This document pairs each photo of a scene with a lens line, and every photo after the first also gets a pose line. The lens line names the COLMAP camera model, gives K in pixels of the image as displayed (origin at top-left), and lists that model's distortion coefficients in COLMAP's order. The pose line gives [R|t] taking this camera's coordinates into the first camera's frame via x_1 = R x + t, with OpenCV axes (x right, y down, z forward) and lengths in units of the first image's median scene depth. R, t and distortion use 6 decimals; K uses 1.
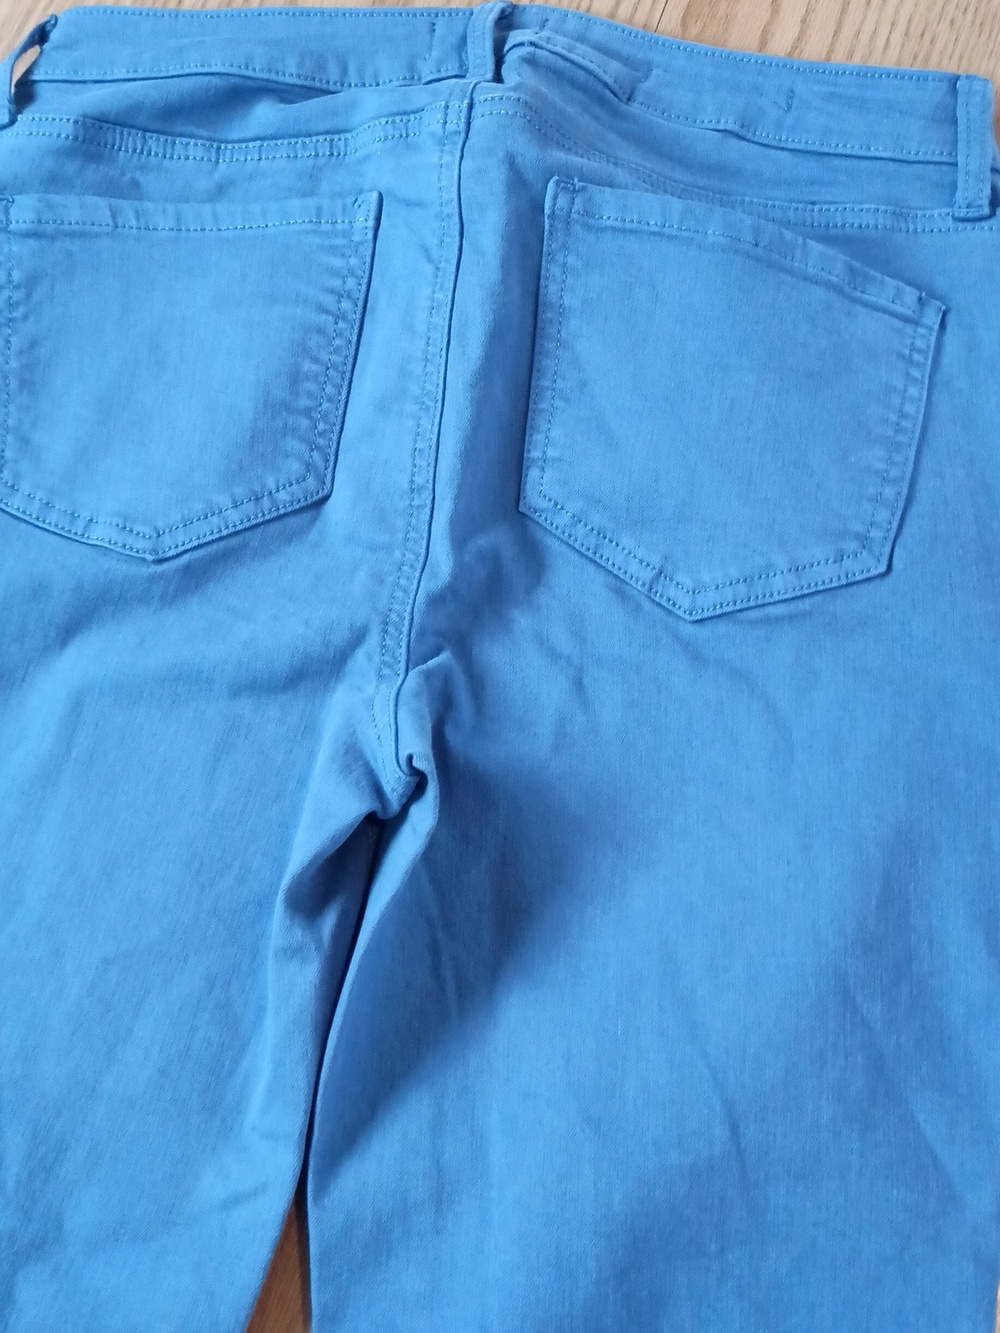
lens RADIAL K [[1935.2, 0, 500.0], [0, 1935.2, 666.5], [0, 0, 1]] dist [0.062149, -0.031819]
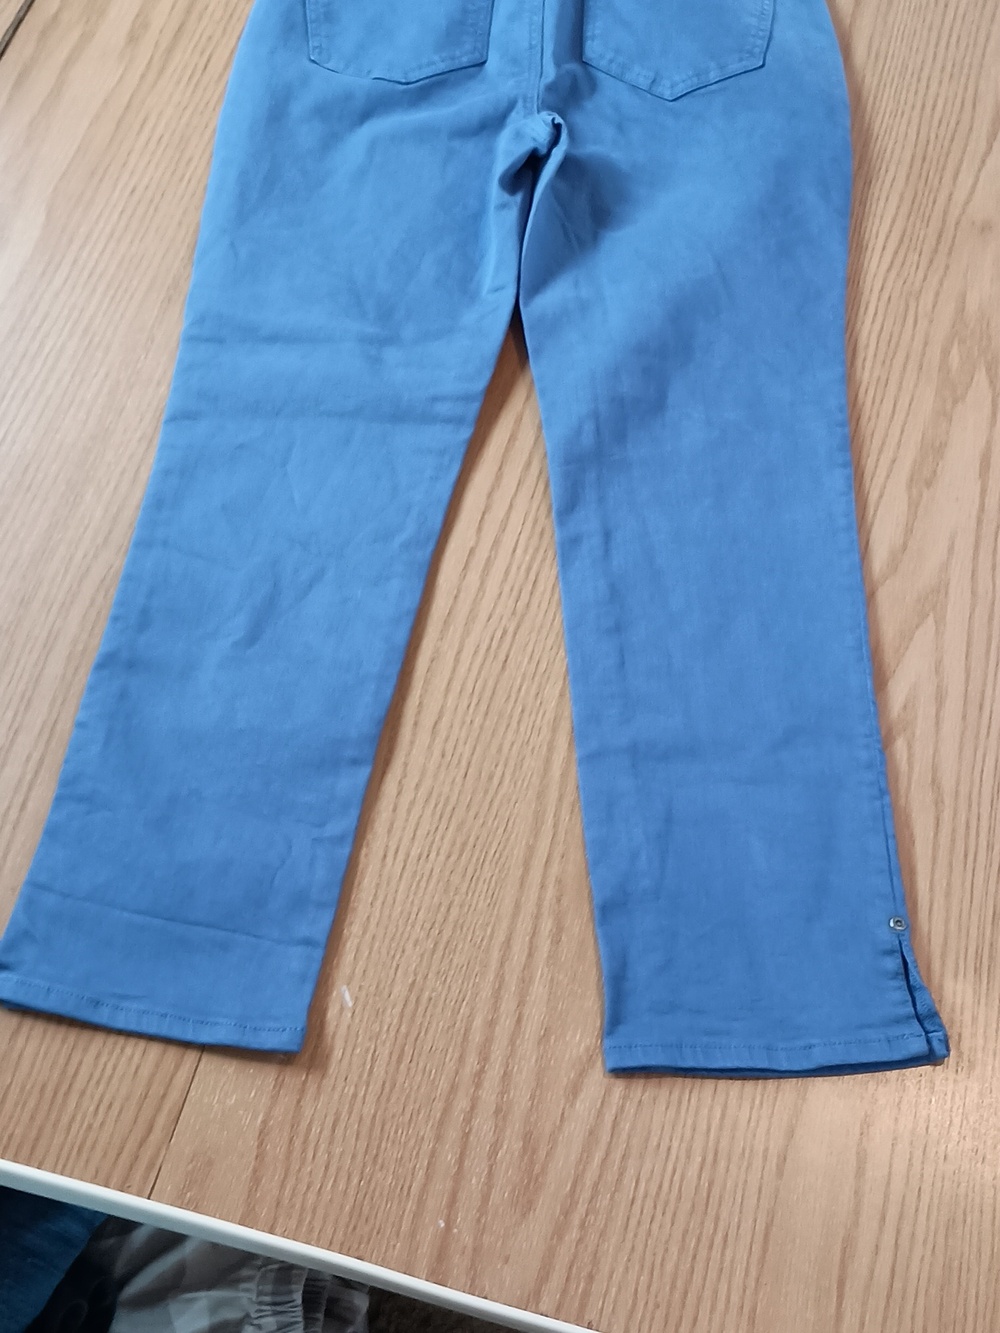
lens RADIAL K [[1935.2, 0, 500.0], [0, 1935.2, 666.5], [0, 0, 1]] dist [0.062149, -0.031819]
pose [[0.993595, -0.036537, 0.106934, -0.326207], [0.059676, 0.973228, -0.221958, 1.013690], [-0.095961, 0.226918, 0.969175, -0.851667]]
